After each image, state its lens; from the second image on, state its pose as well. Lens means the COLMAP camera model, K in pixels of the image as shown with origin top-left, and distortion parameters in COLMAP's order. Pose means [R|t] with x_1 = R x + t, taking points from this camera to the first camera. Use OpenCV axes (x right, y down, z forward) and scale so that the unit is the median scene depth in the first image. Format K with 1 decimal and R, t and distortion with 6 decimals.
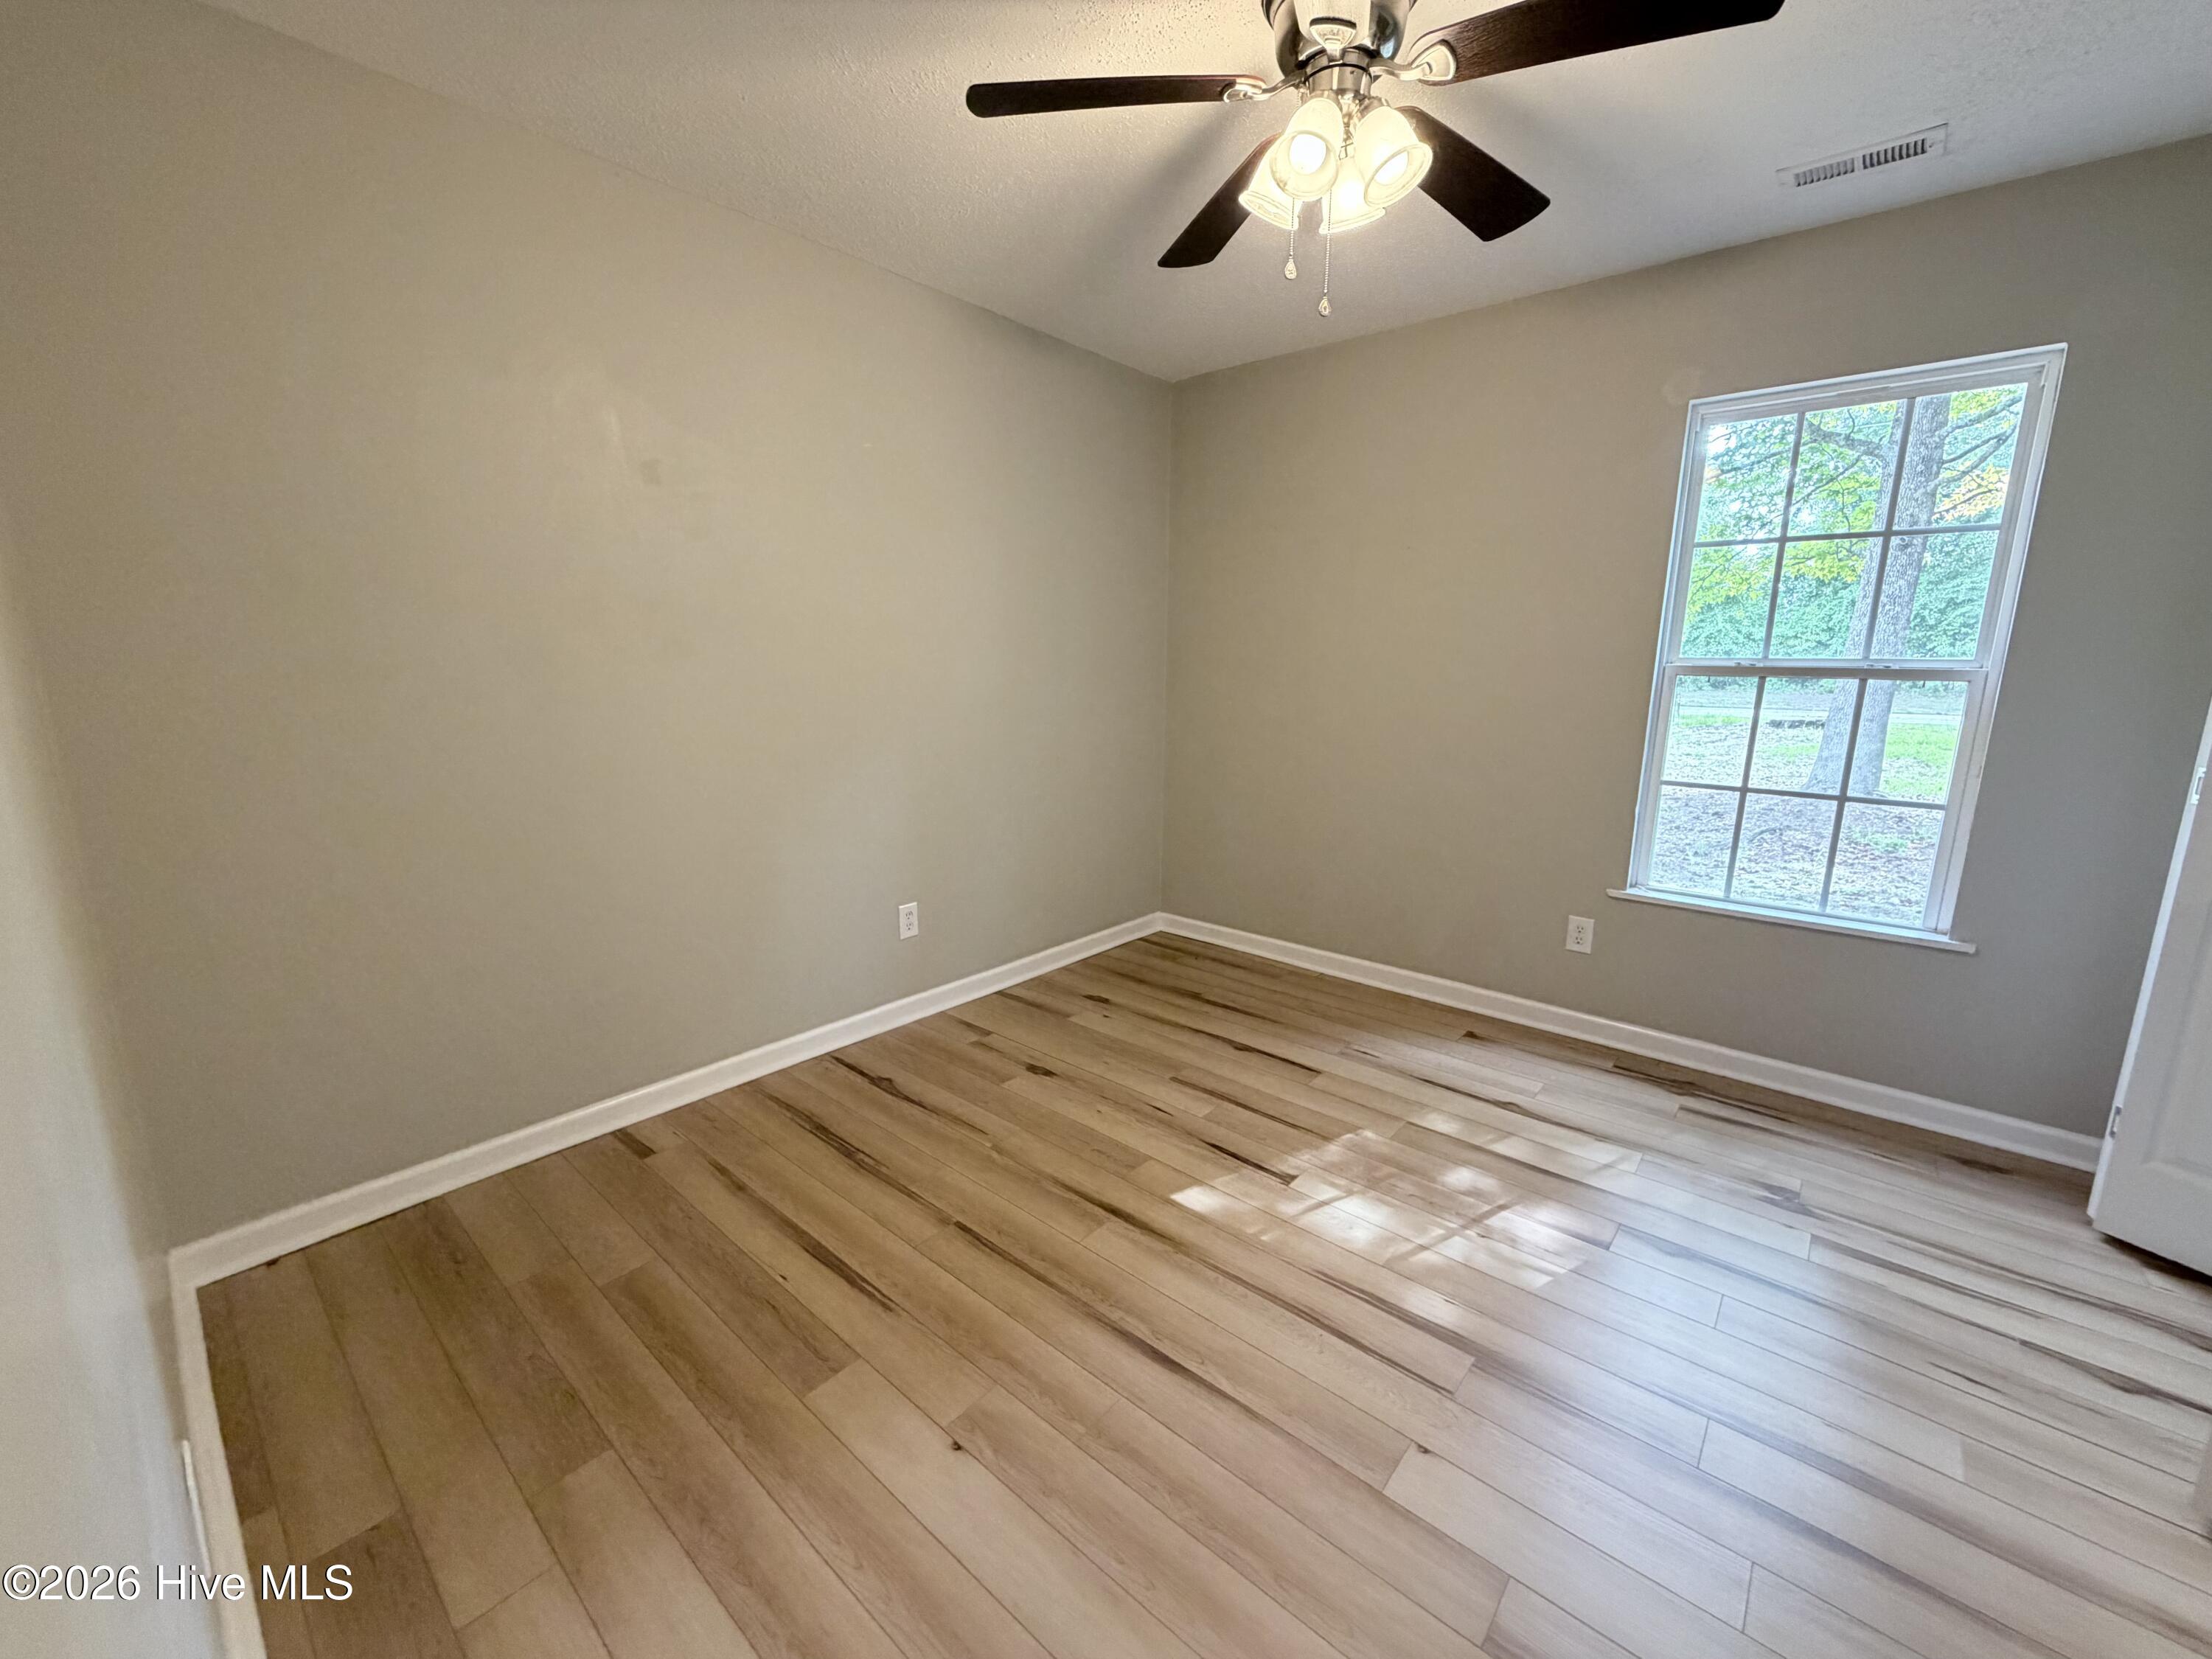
lens RADIAL K [[861.2, 0, 1104.9], [0, 861.2, 826.5], [0, 0, 1]] dist [0.014756, 0.000020]
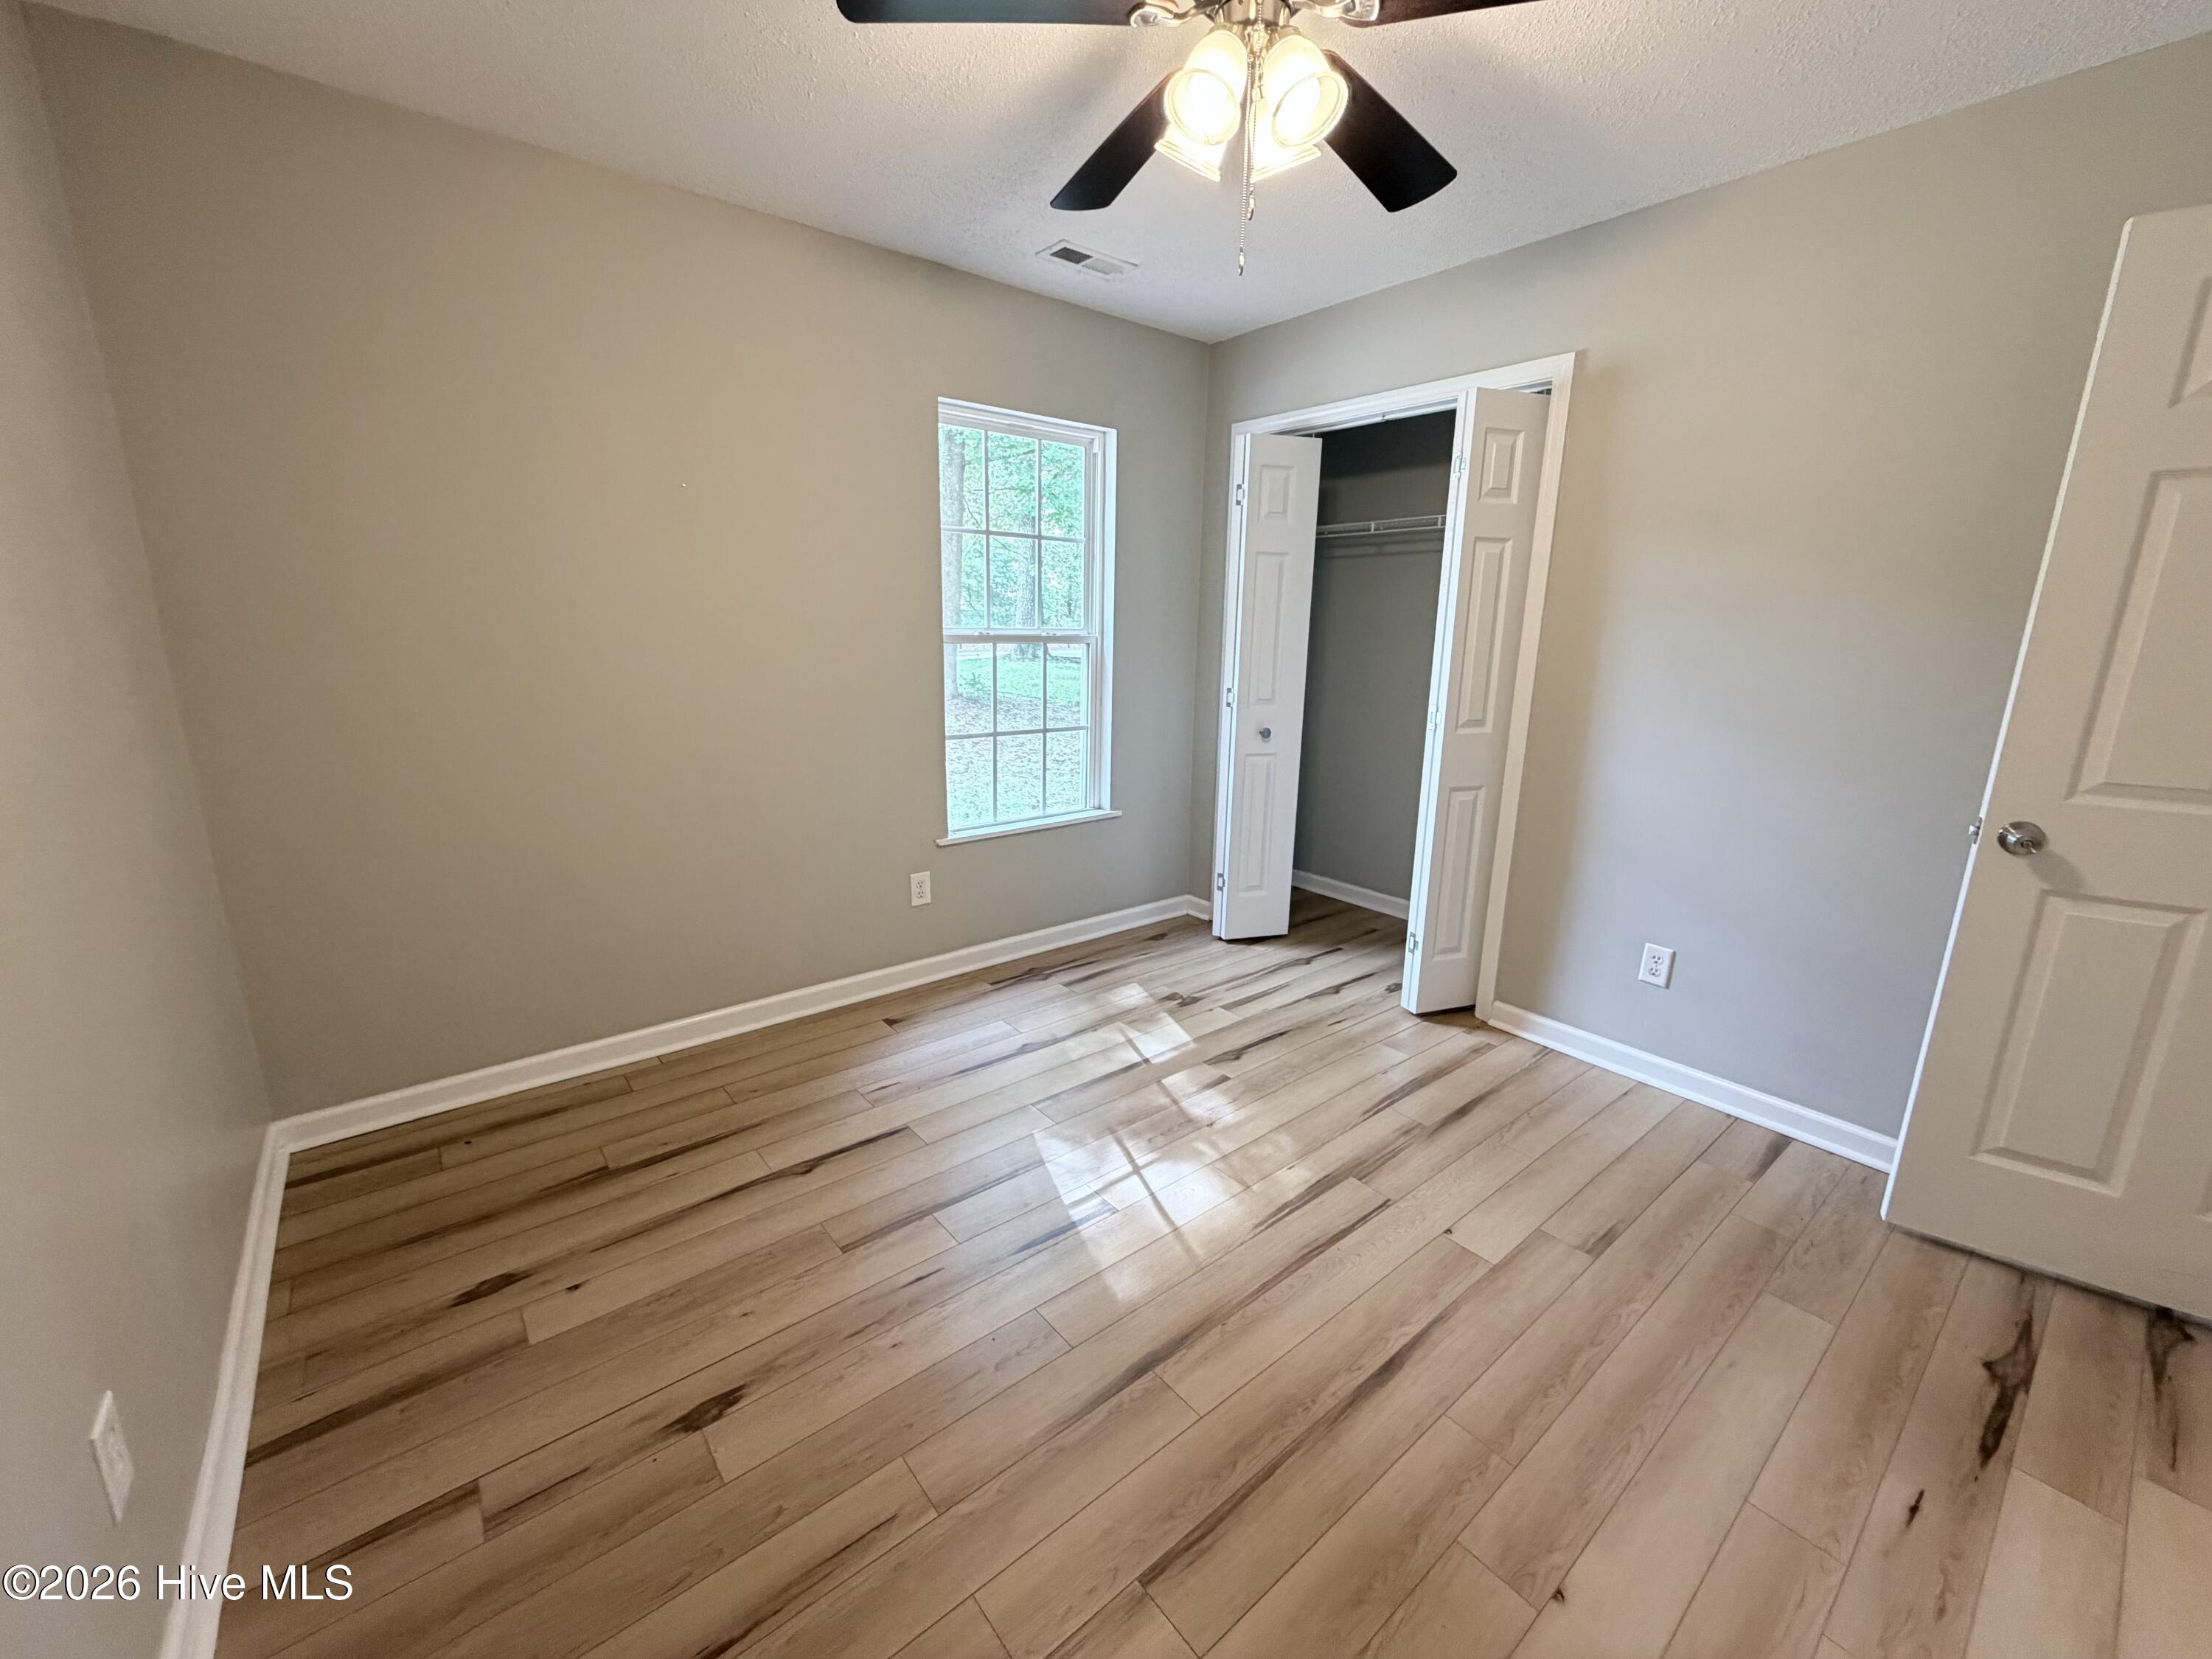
lens RADIAL K [[877.7, 0, 1098.5], [0, 877.7, 824.7], [0, 0, 1]] dist [0.004223, -0.000401]
pose [[0.192652, -0.225183, 0.955080, -0.483738], [0.179348, 0.964998, 0.191344, -0.135681], [-0.964738, 0.134429, 0.226295, 0.606647]]
